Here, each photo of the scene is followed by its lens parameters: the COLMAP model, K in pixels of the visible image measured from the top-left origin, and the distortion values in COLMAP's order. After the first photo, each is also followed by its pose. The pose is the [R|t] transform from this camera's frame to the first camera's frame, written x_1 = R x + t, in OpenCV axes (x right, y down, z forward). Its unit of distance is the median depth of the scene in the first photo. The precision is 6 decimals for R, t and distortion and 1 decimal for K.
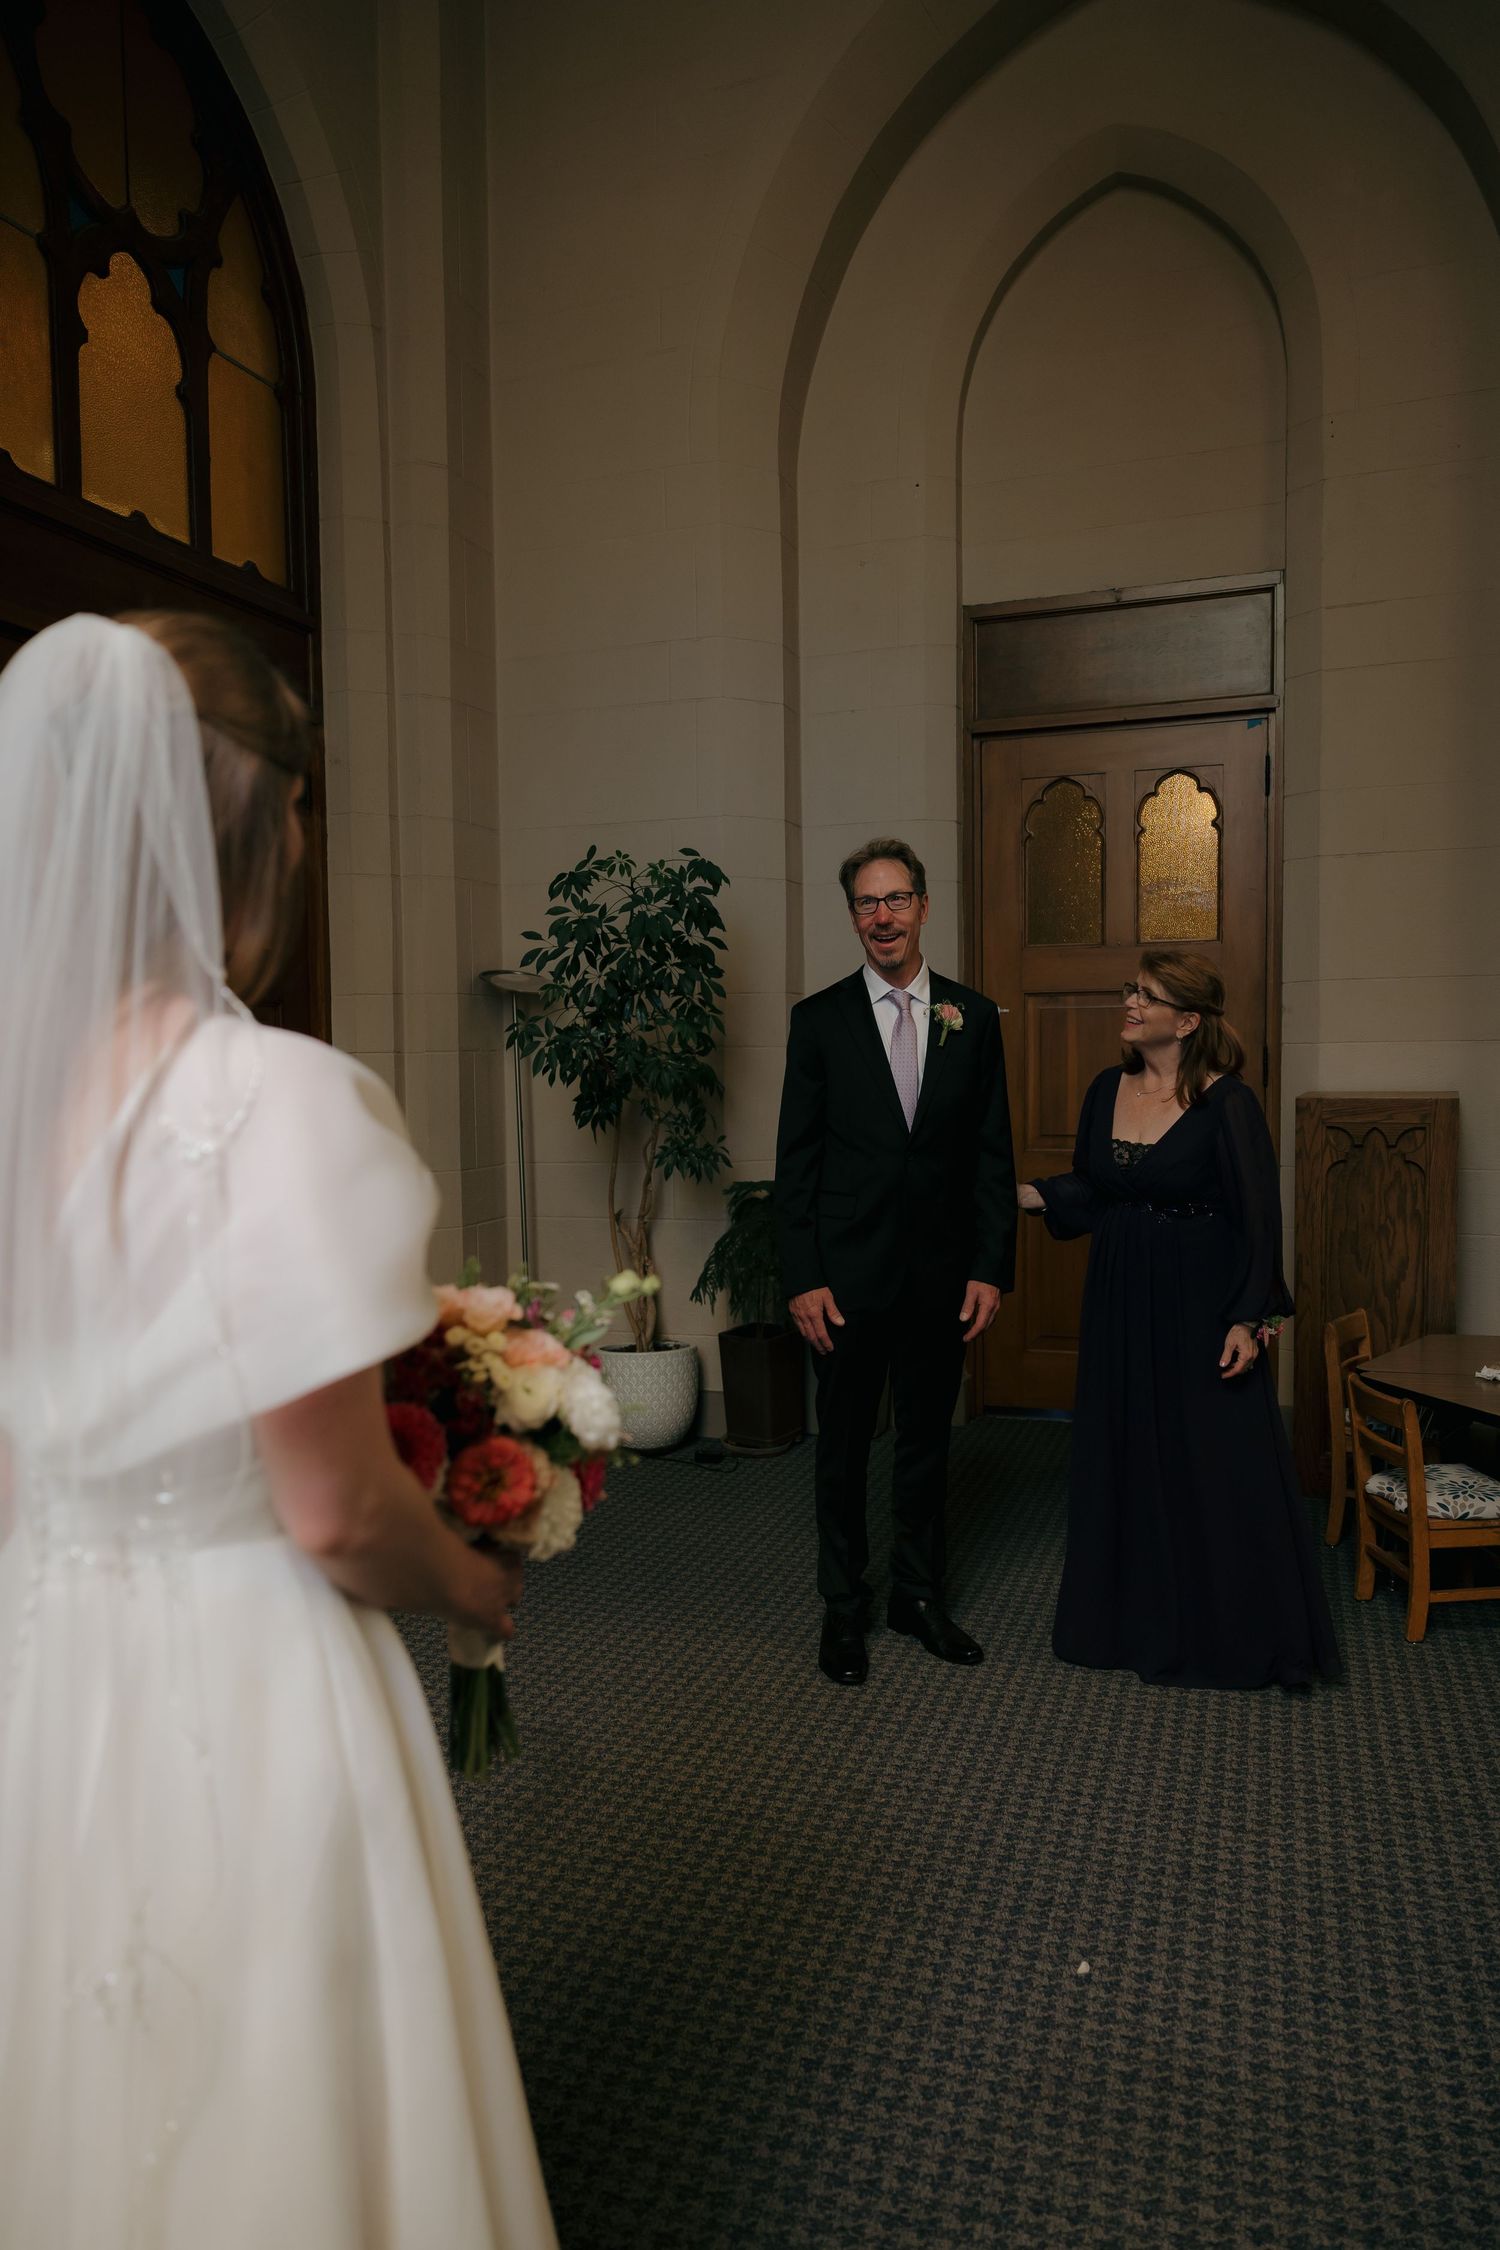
lens RADIAL K [[1509.6, 0, 750.7], [0, 1509.6, 1145.8], [0, 0, 1]] dist [-0.004017, 0.002889]
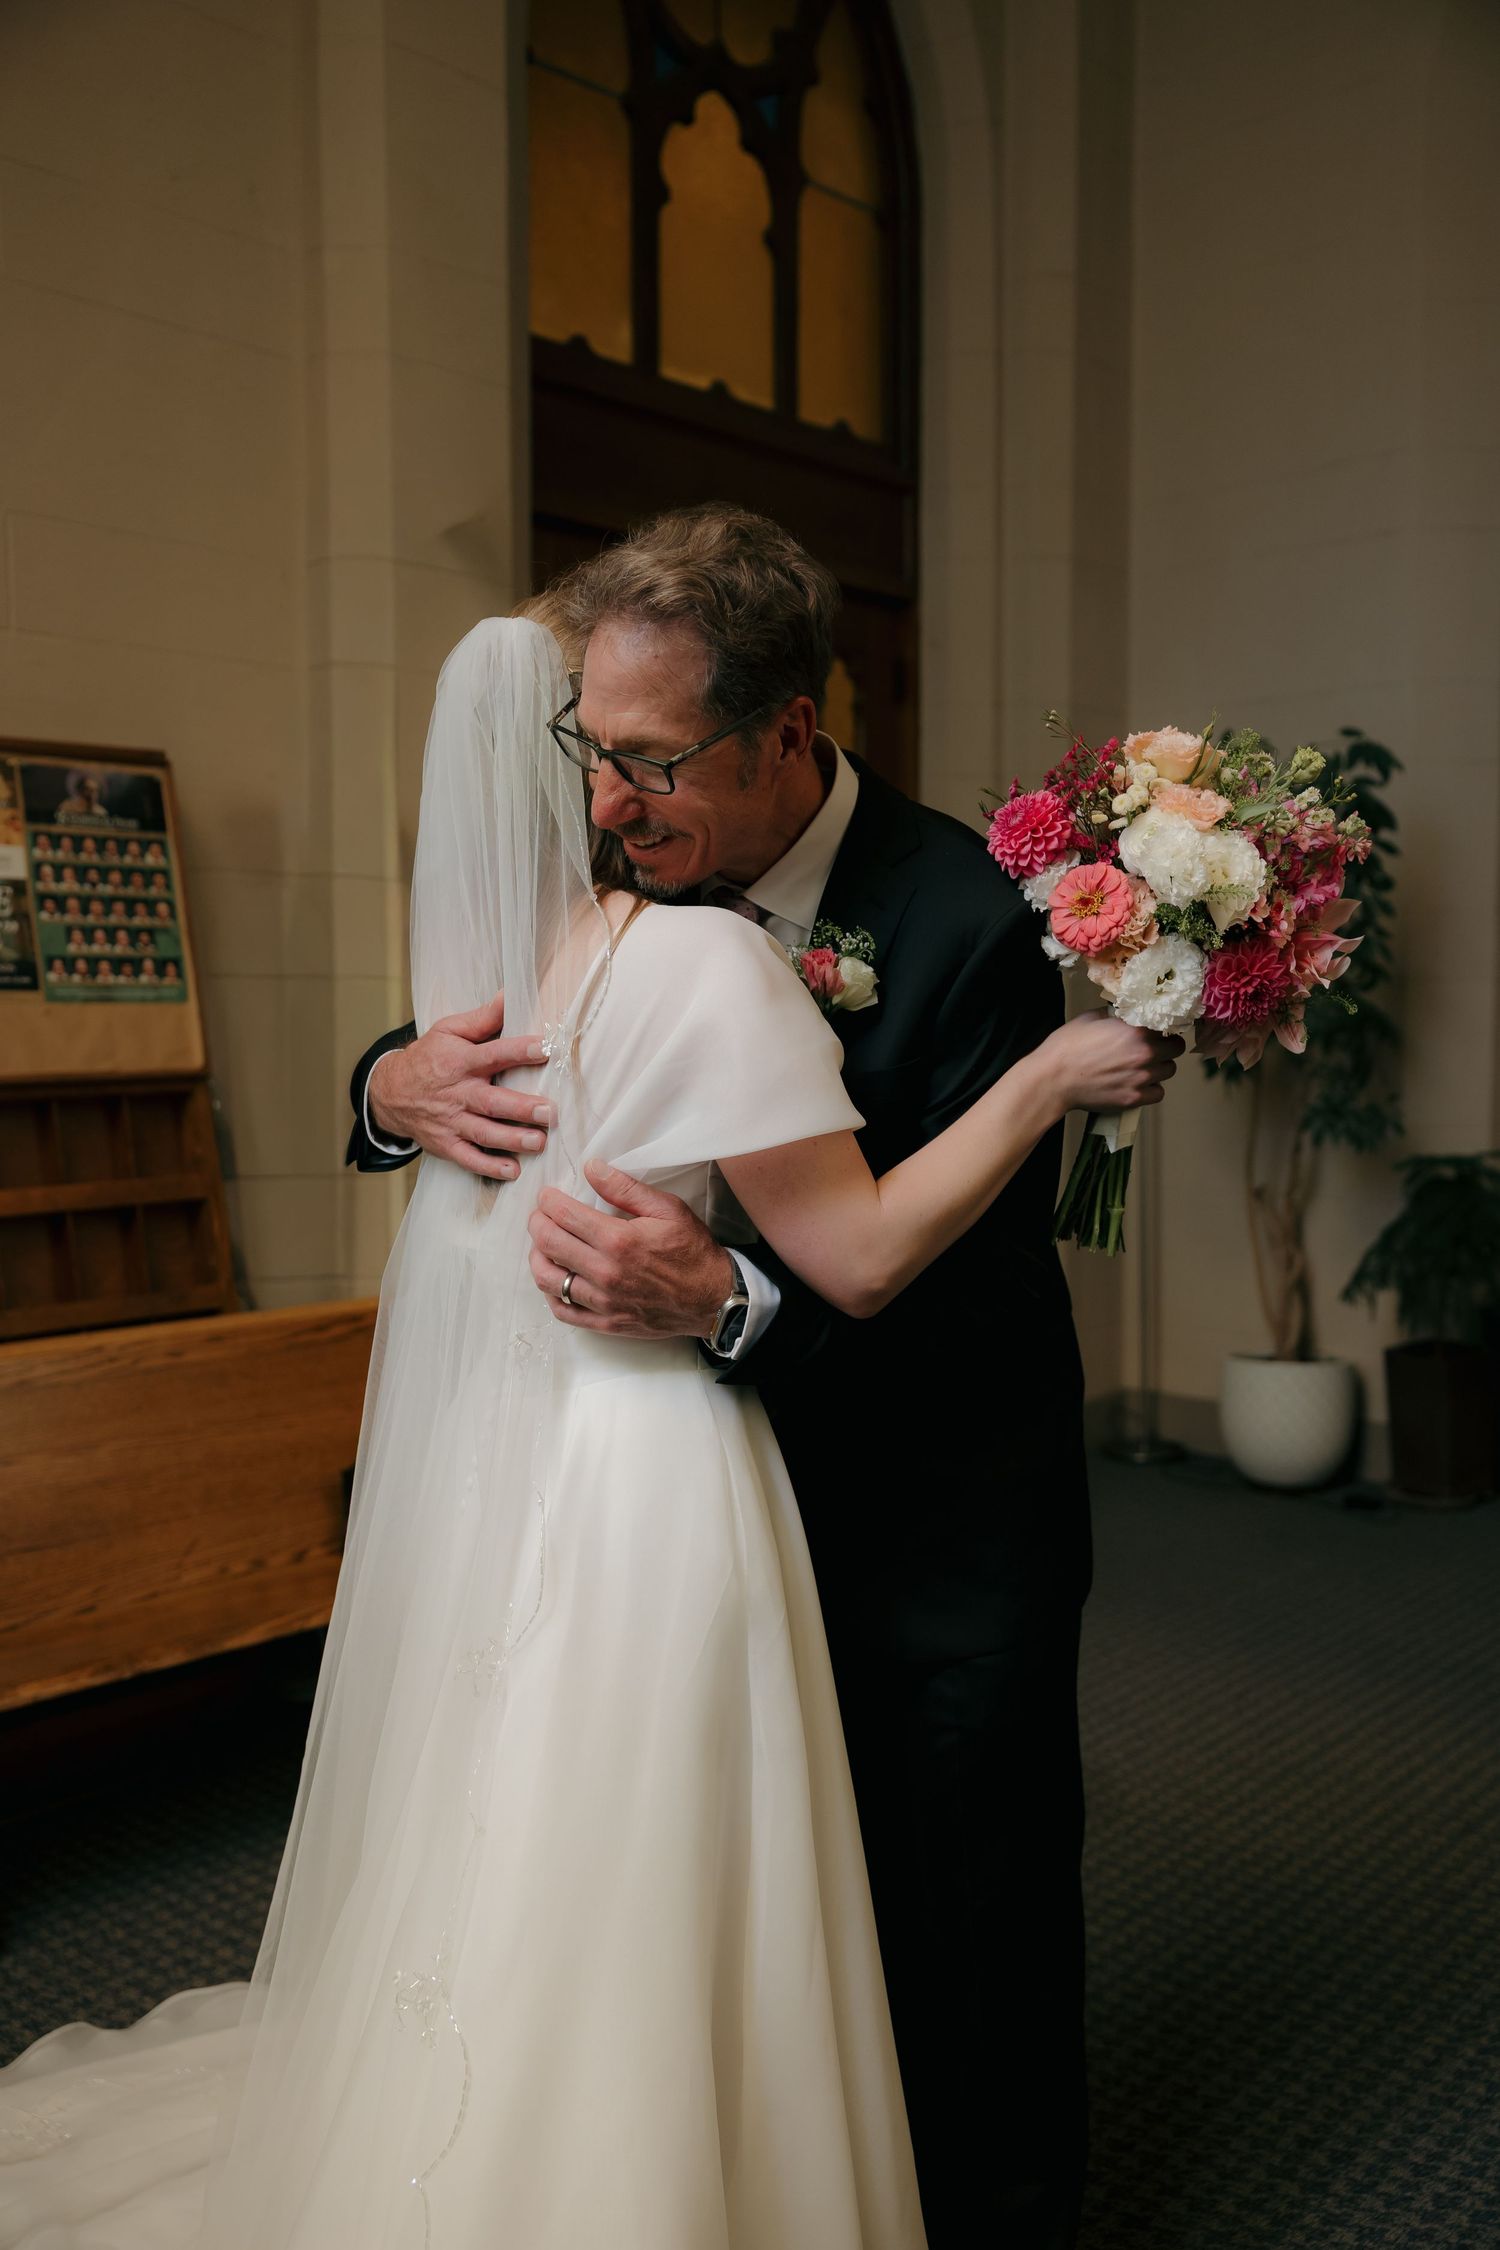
lens RADIAL K [[1967.3, 0, 741.6], [0, 1967.3, 1143.6], [0, 0, 1]] dist [0.004459, 0.000913]
pose [[0.921921, 0.033248, -0.385948, 0.069997], [-0.027227, 0.999407, 0.021057, 0.007390], [0.386419, -0.008905, 0.922280, -0.075608]]
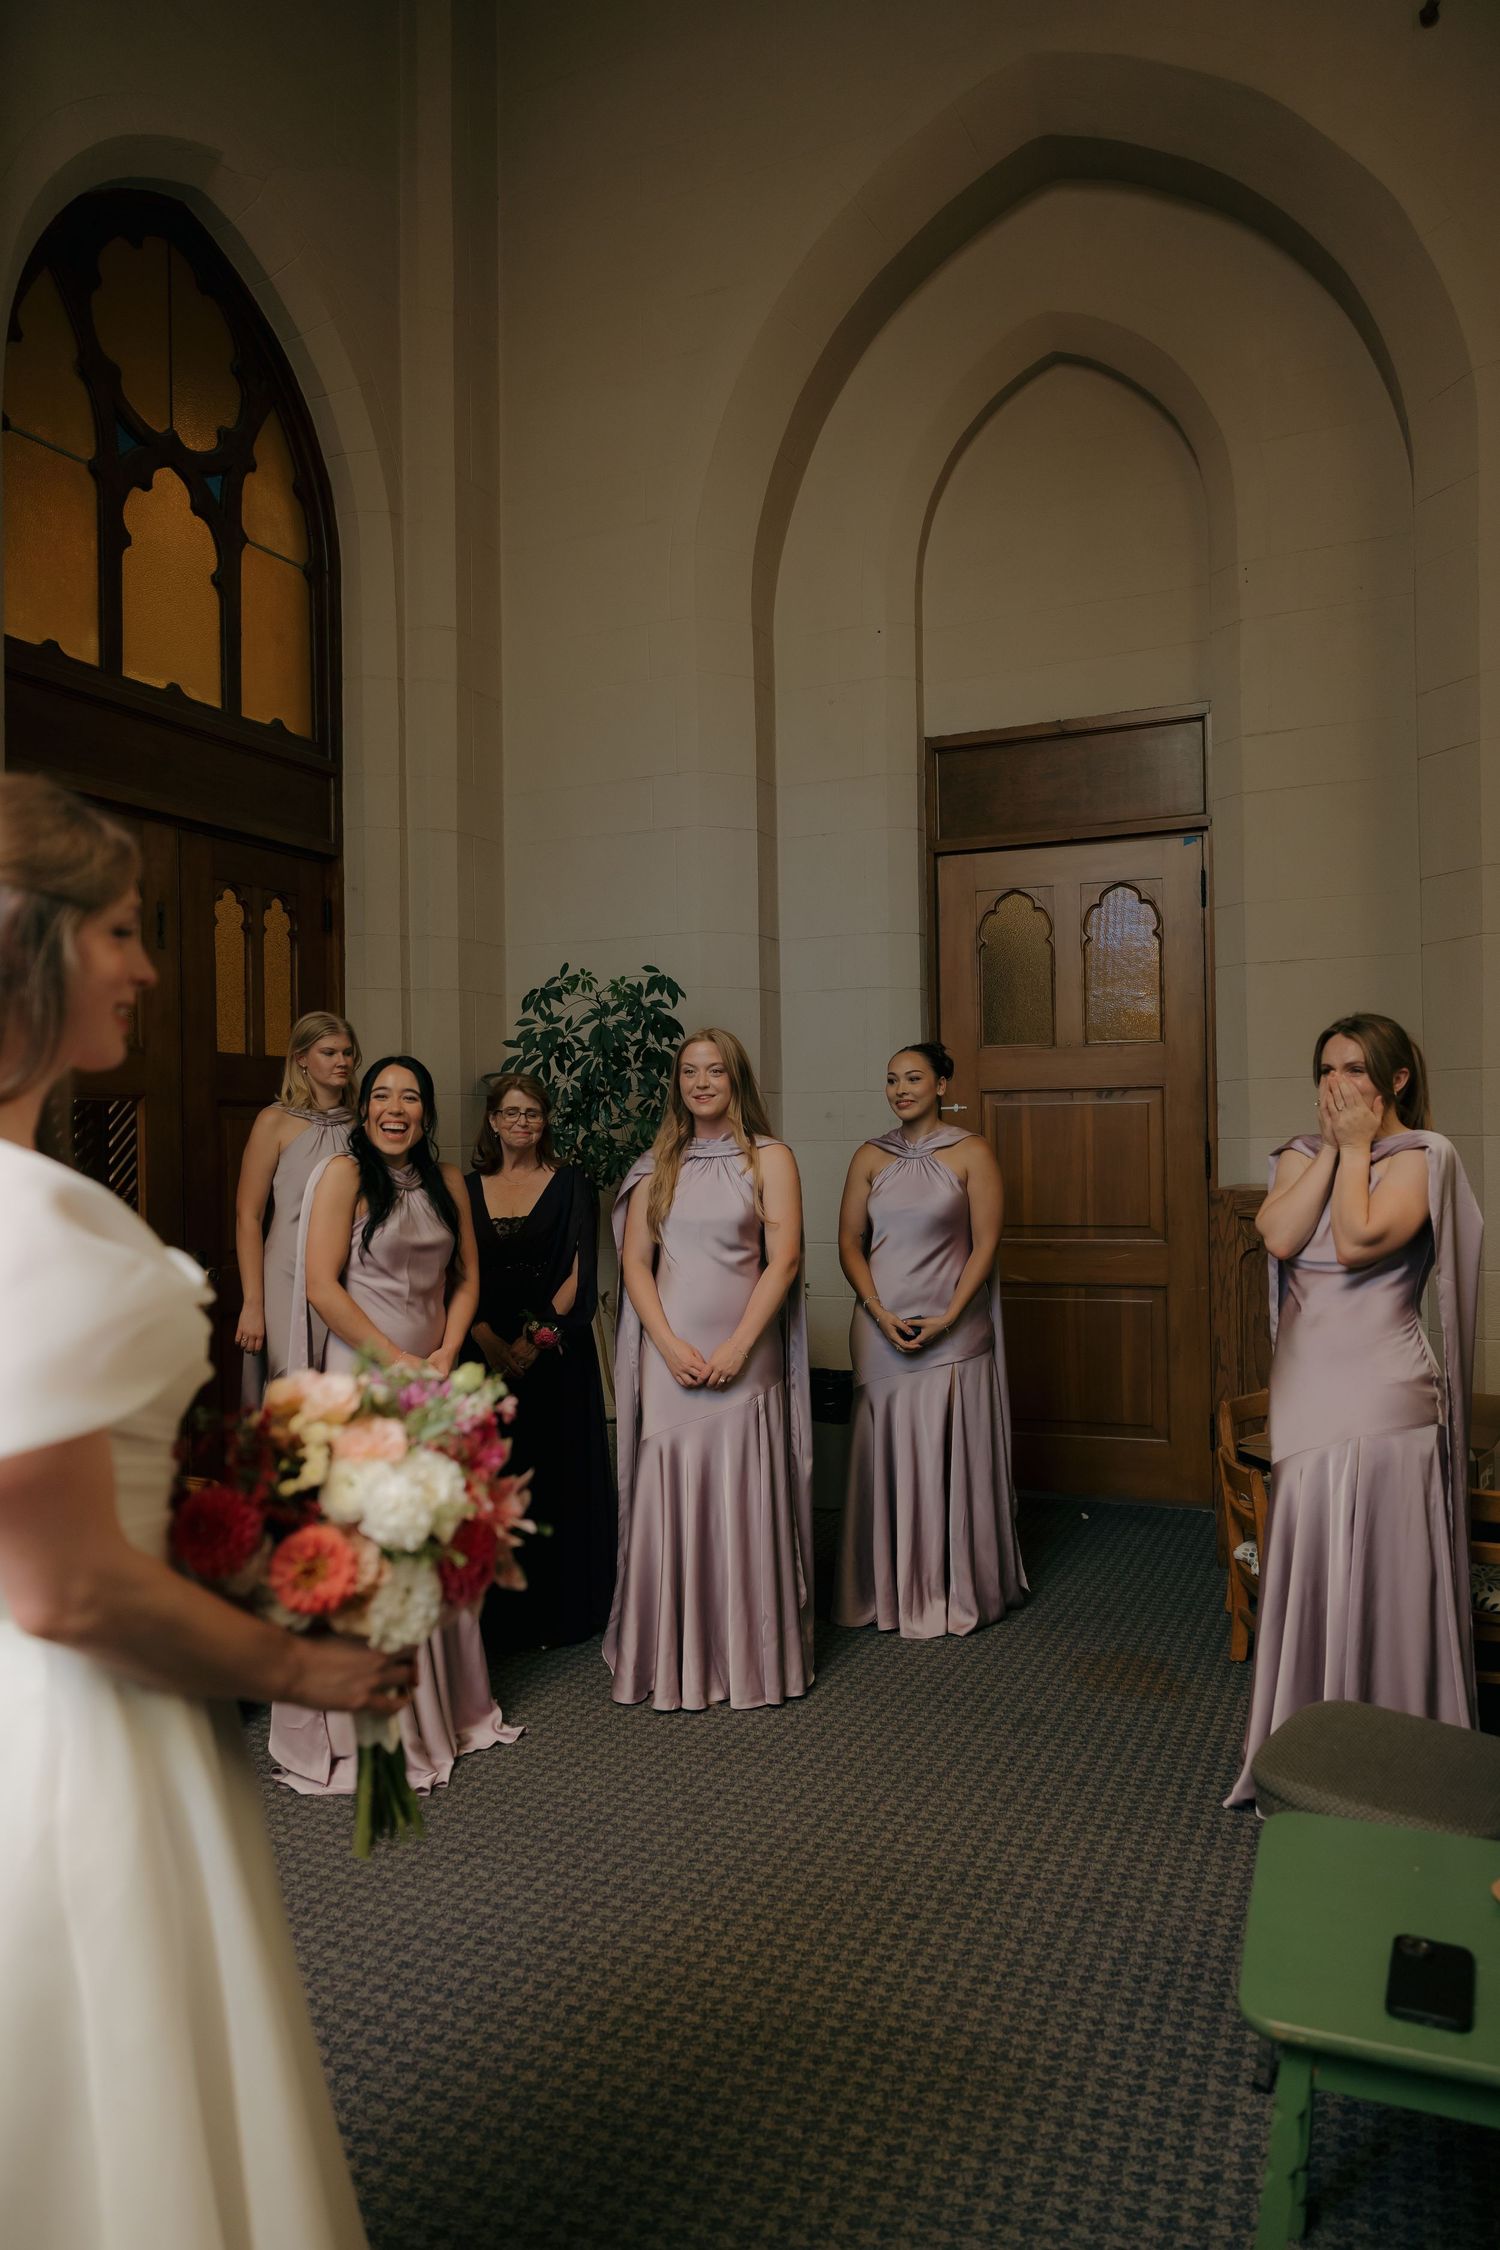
lens RADIAL K [[1509.6, 0, 753.3], [0, 1509.6, 1143.8], [0, 0, 1]] dist [-0.004017, 0.002889]
pose [[0.996903, -0.002001, -0.078619, 0.121873], [-0.002486, 0.998375, -0.056932, -0.002576], [0.078605, 0.056951, 0.995278, -0.093451]]
